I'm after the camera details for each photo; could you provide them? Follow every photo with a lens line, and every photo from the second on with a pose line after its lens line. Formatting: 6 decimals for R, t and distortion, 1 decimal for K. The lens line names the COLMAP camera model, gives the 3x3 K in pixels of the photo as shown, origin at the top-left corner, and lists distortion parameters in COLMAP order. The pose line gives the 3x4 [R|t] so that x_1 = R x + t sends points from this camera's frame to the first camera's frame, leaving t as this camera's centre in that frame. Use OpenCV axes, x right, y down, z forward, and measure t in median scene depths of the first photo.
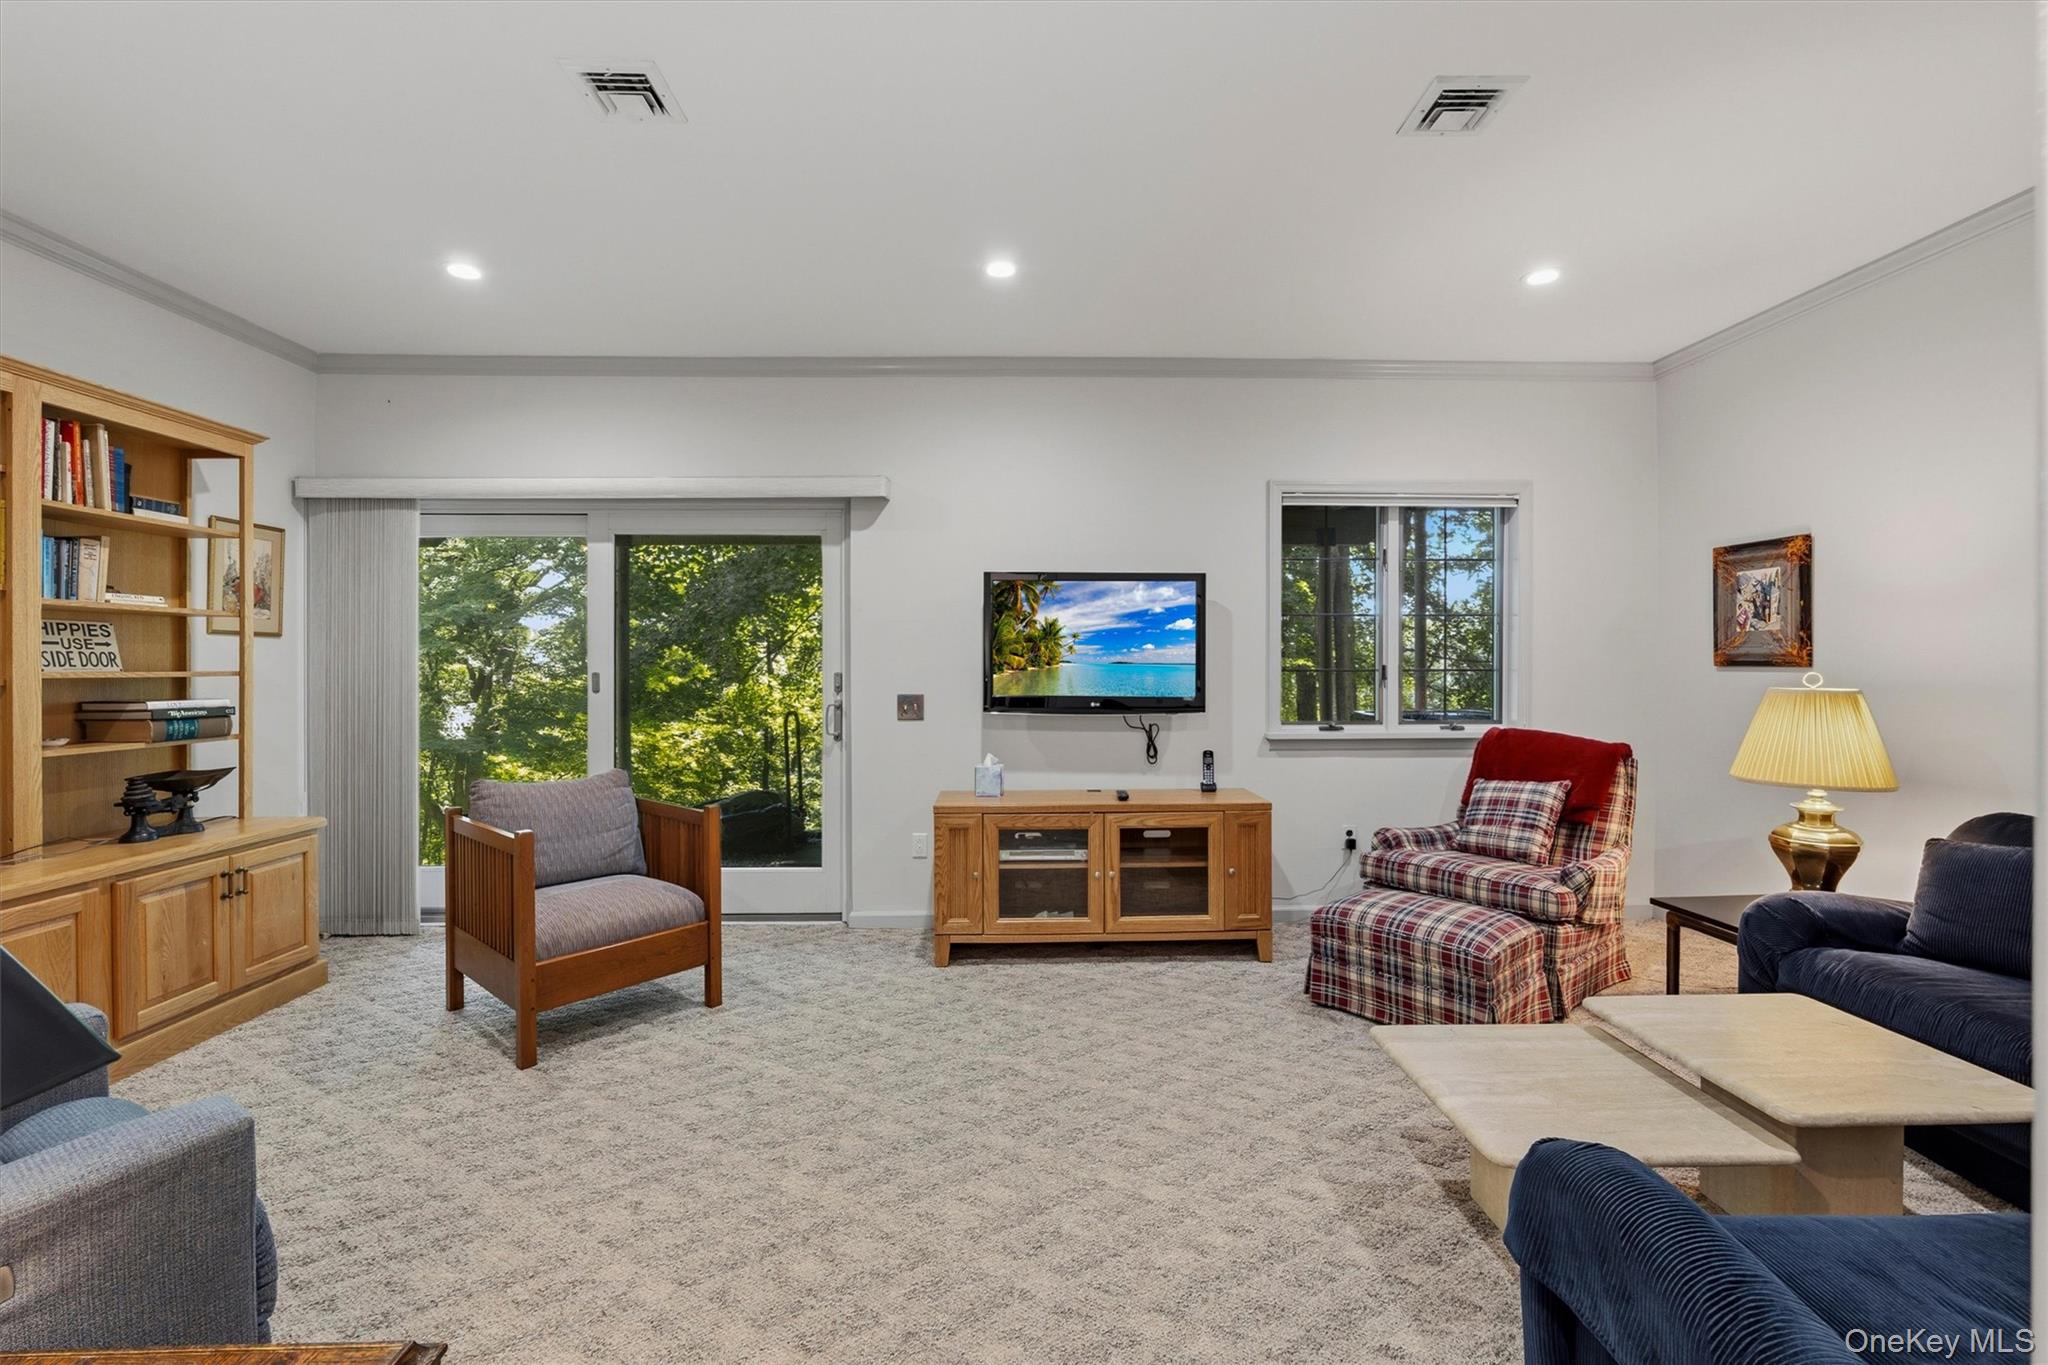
lens RADIAL K [[840.6, 0, 1021.9], [0, 840.6, 663.3], [0, 0, 1]] dist [-0.016266, 0.001634]
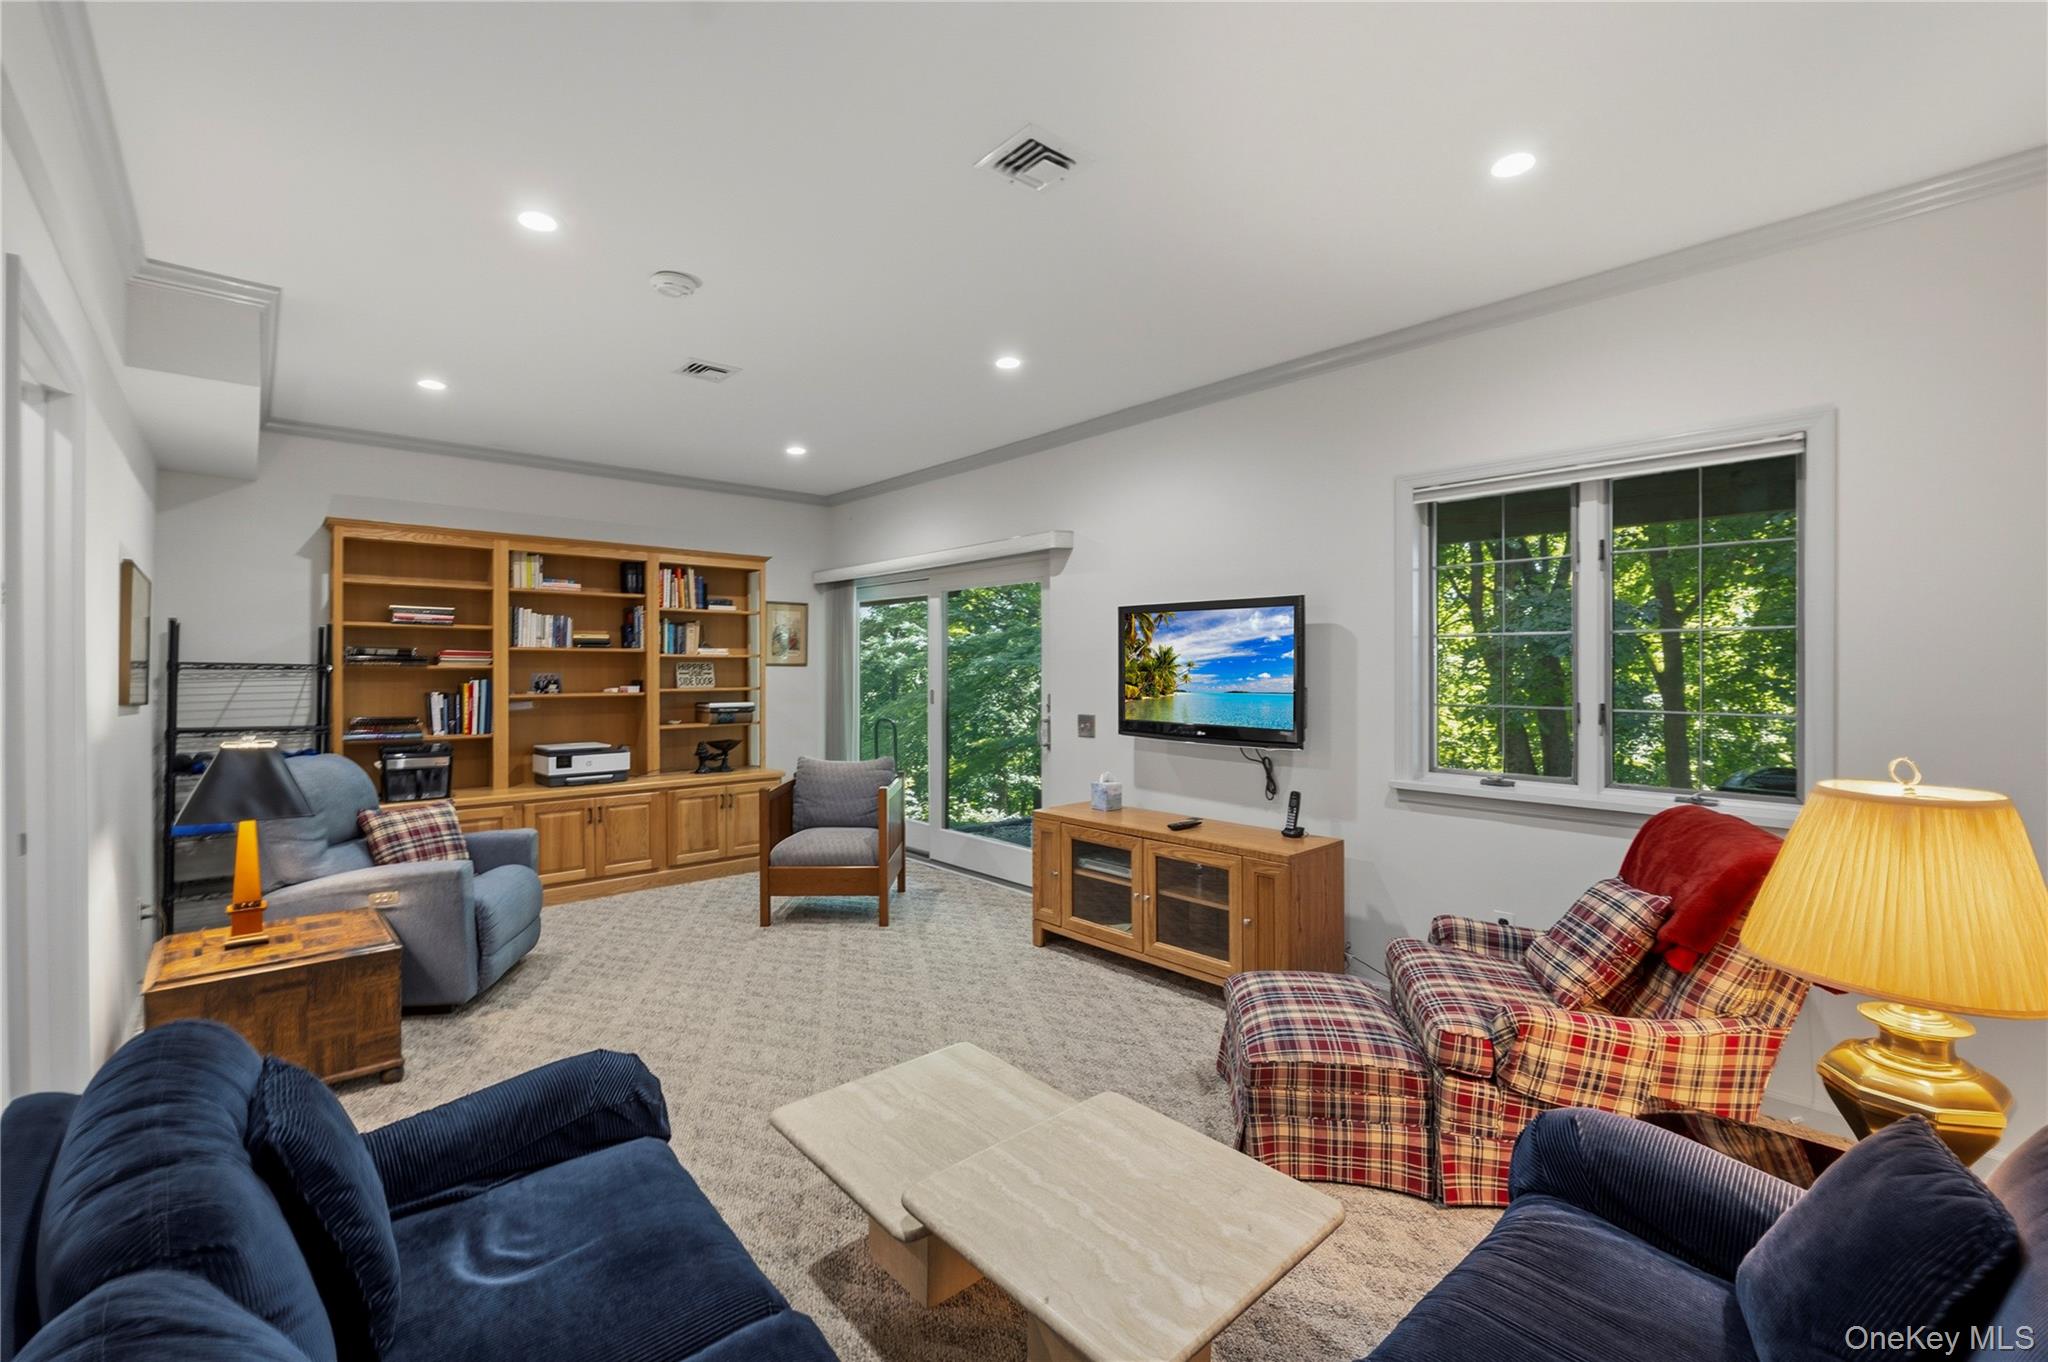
lens RADIAL K [[840.6, 0, 1022.5], [0, 840.6, 669.1], [0, 0, 1]] dist [-0.016266, 0.001634]
pose [[0.661060, 0.002998, -0.750327, 0.727347], [0.001979, 0.999982, 0.005738, -0.035478], [0.750330, -0.005278, 0.661042, 0.184954]]
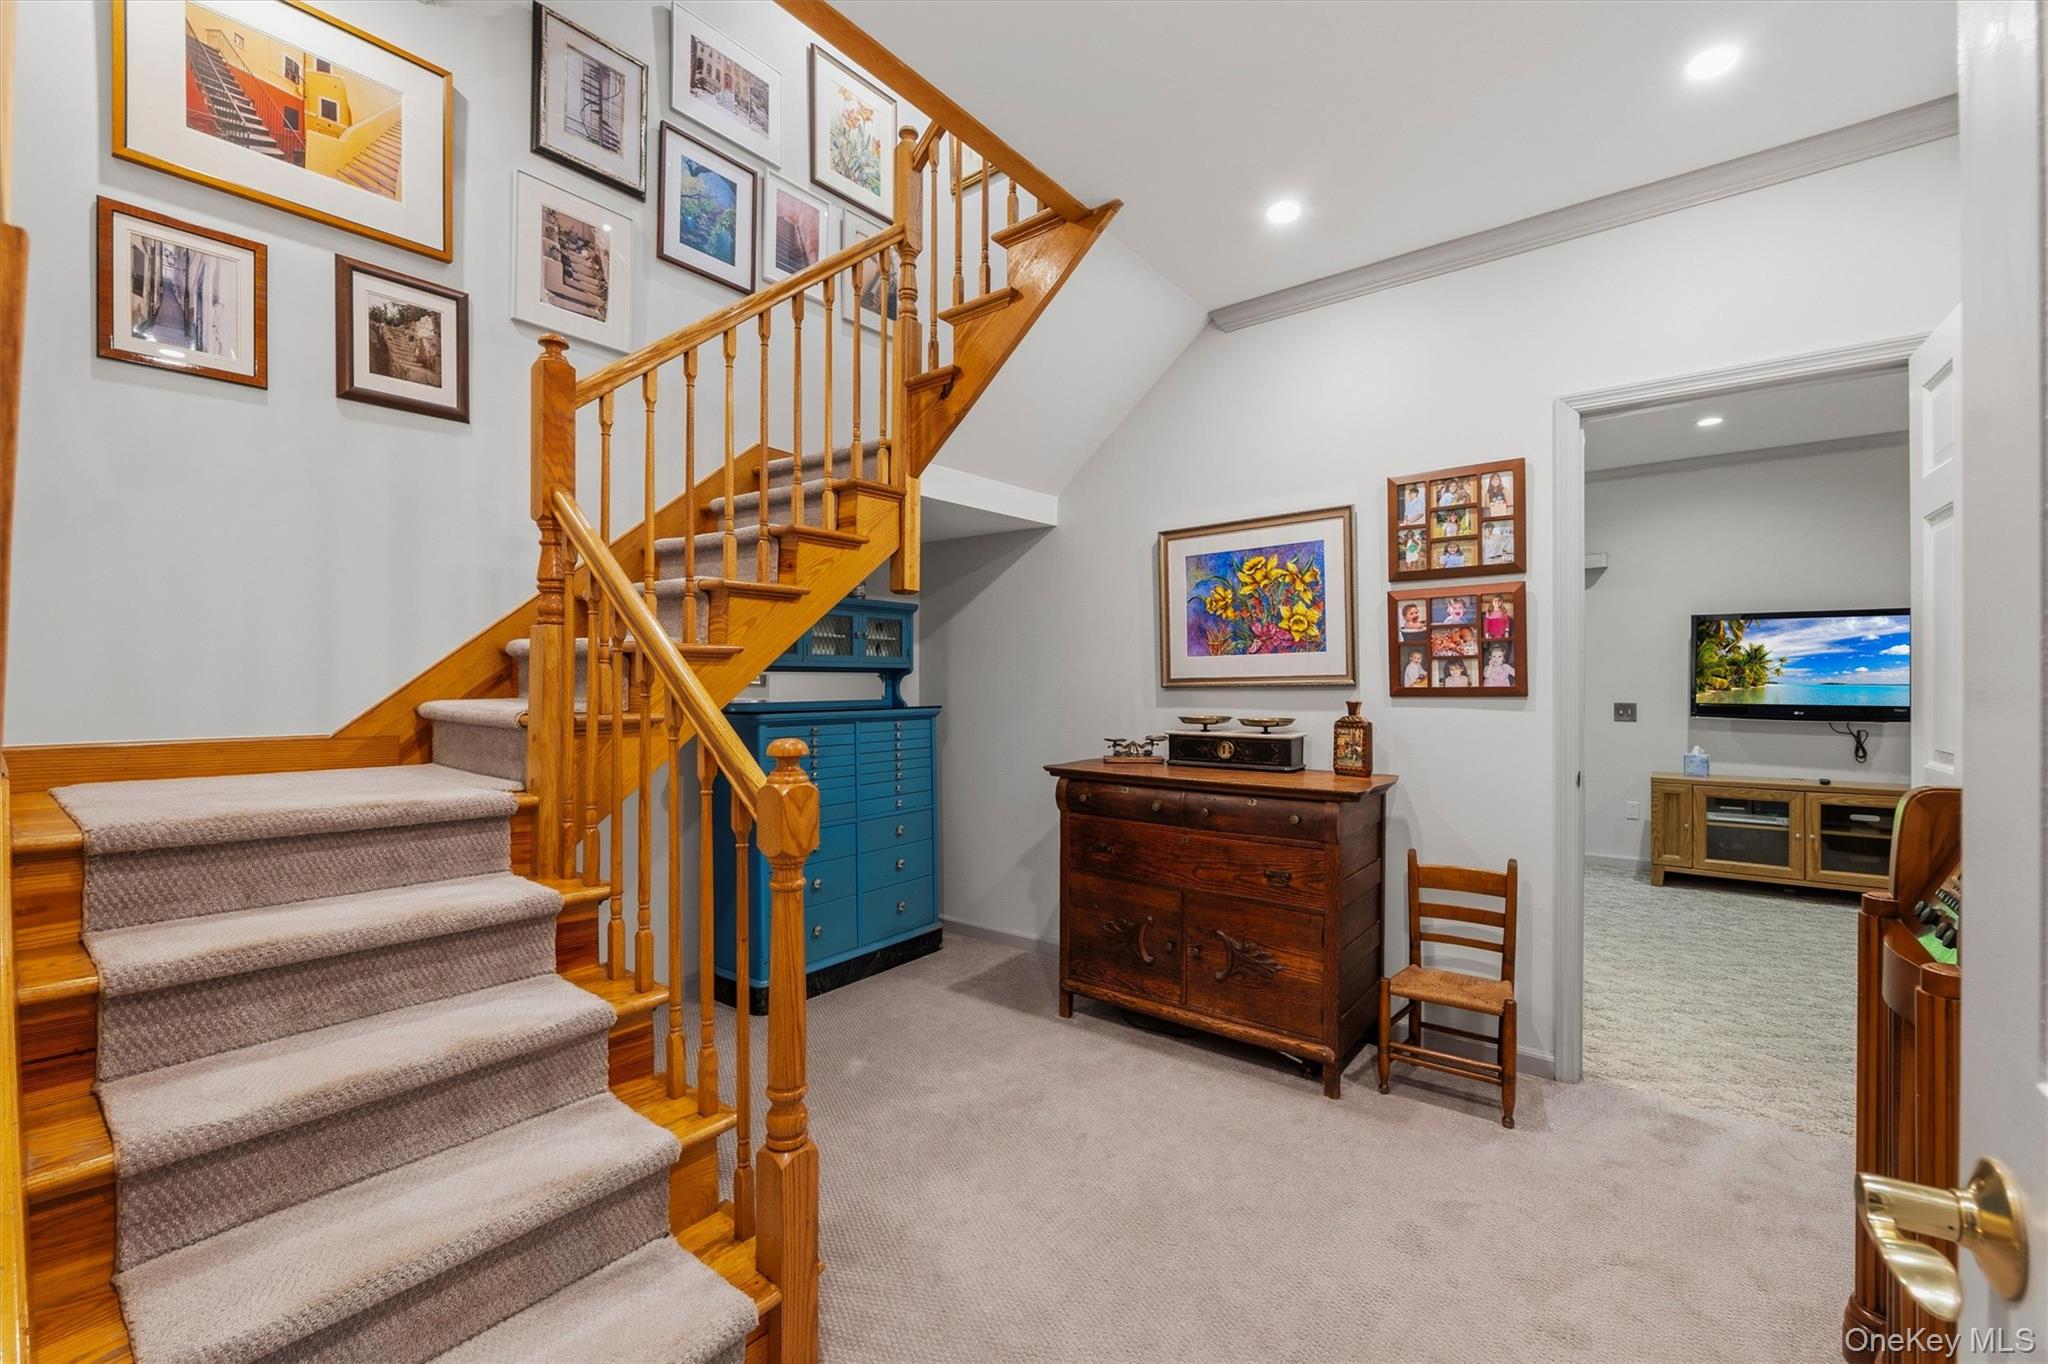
lens RADIAL K [[855.0, 0, 1020.1], [0, 855.0, 683.8], [0, 0, 1]] dist [-0.010979, -0.000631]
pose [[0.776017, 0.004641, -0.630695, -0.023328], [-0.005677, 0.999984, 0.000373, 0.010510], [0.630687, 0.003291, 0.776031, -0.804787]]
